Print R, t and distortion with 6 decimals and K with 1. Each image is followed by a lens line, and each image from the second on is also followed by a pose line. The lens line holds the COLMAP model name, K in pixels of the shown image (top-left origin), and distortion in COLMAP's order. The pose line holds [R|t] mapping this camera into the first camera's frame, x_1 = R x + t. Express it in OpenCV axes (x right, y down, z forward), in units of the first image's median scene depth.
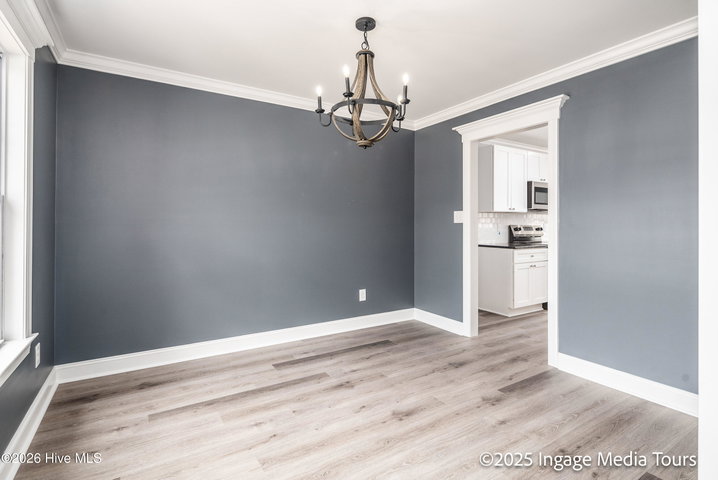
lens RADIAL K [[354.8, 0, 357.6], [0, 354.8, 223.3], [0, 0, 1]] dist [0.001294, -0.002278]
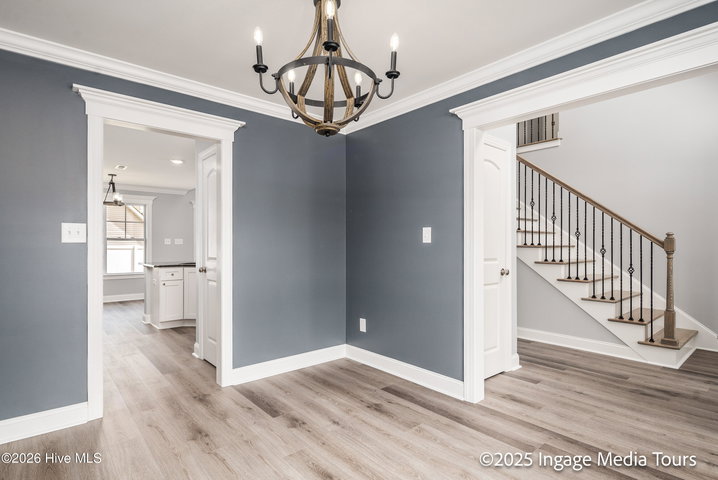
lens RADIAL K [[371.3, 0, 356.1], [0, 371.3, 241.4], [0, 0, 1]] dist [-0.001417, -0.000478]
pose [[-0.153727, 0.001352, 0.988112, -0.664169], [-0.001350, 0.999998, -0.001578, -0.003757], [-0.988112, -0.001577, -0.153724, 0.989412]]
